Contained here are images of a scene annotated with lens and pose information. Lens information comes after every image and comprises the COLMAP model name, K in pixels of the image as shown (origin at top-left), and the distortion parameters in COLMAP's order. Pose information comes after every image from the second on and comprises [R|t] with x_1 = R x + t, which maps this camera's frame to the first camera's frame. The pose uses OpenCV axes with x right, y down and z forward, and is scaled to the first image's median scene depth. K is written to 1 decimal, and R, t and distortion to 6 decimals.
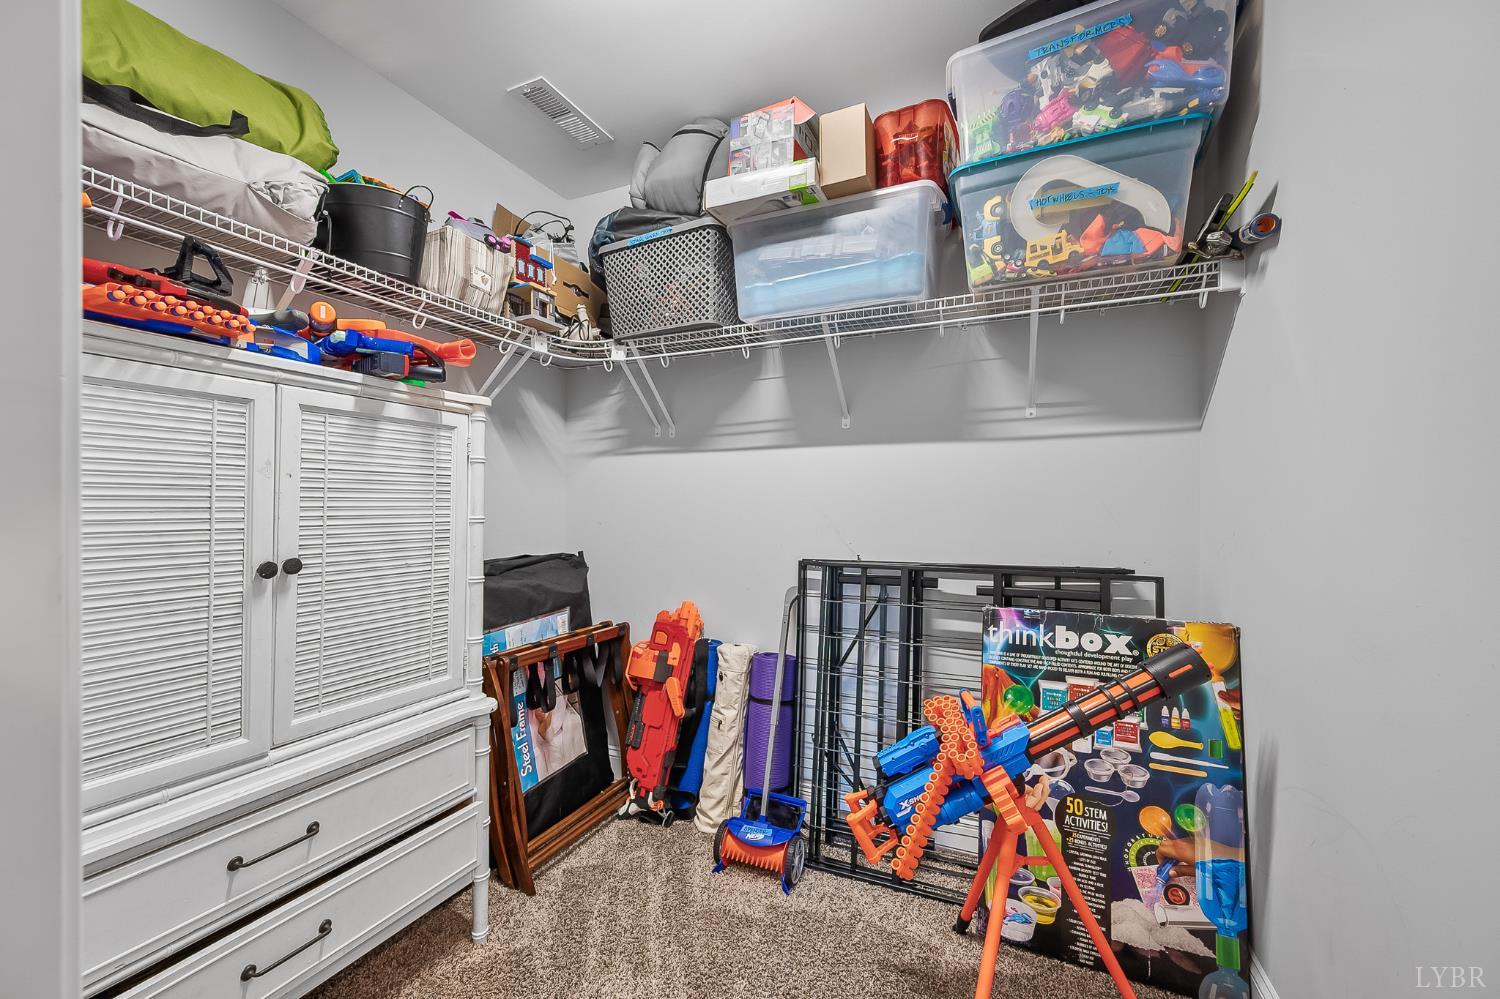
lens RADIAL K [[595.7, 0, 741.7], [0, 595.7, 506.0], [0, 0, 1]] dist [-0.000871, -0.000486]
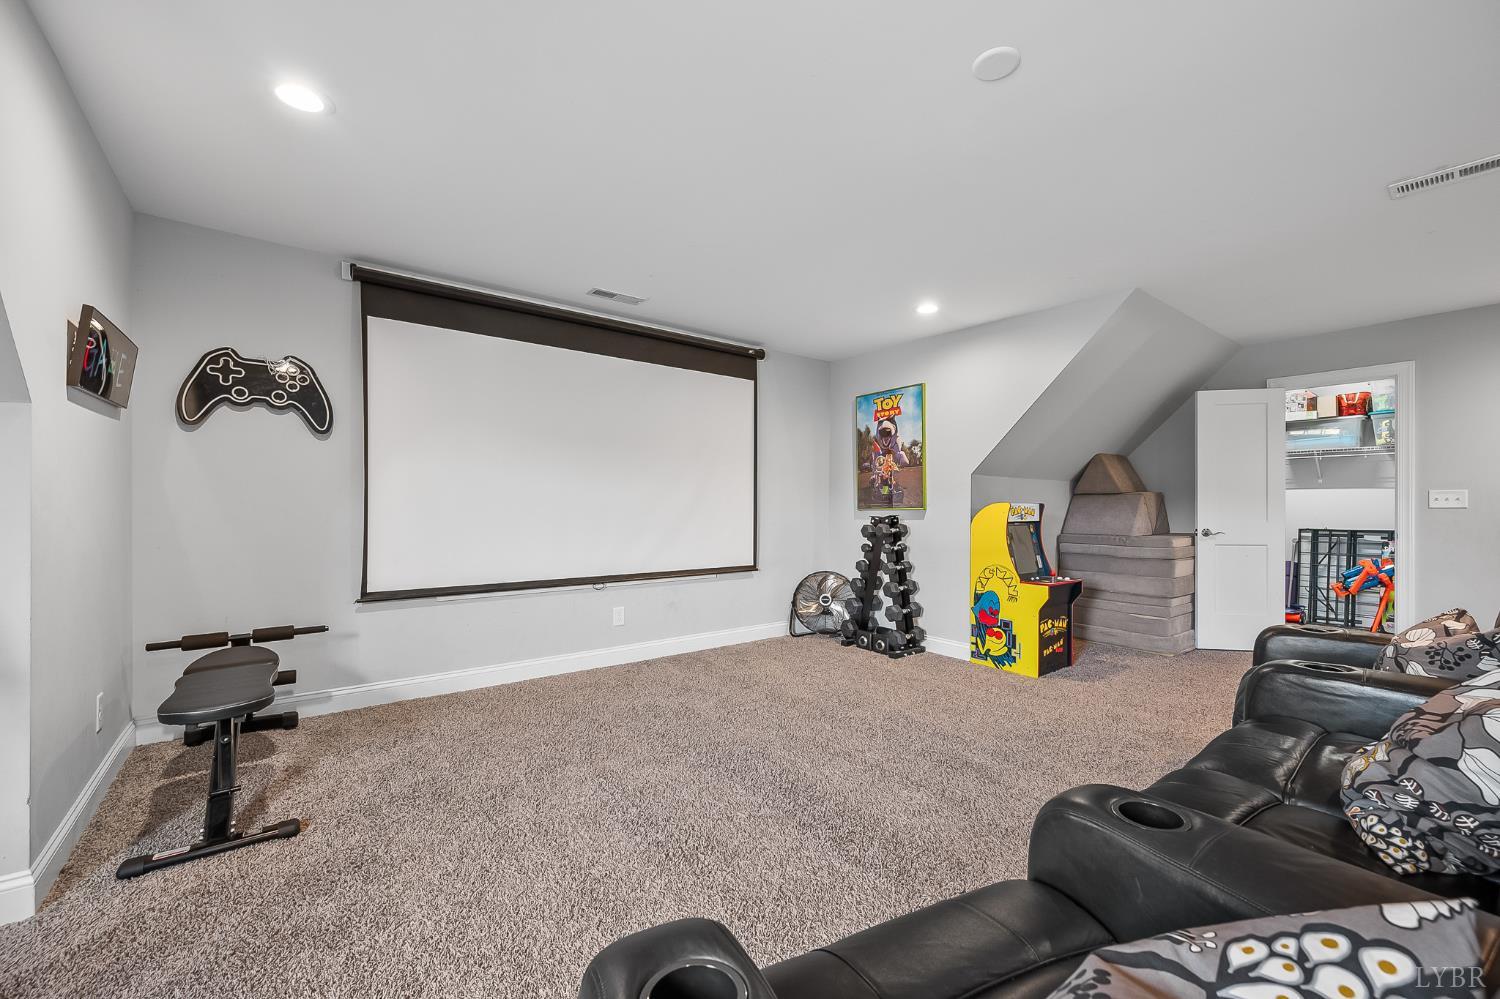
lens RADIAL K [[595.7, 0, 754.5], [0, 595.7, 507.9], [0, 0, 1]] dist [-0.000871, -0.000486]
pose [[0.883536, 0.005494, -0.468331, -1.284494], [-0.007440, 0.999970, -0.002305, 0.022118], [0.468304, 0.005522, 0.883550, -4.043295]]
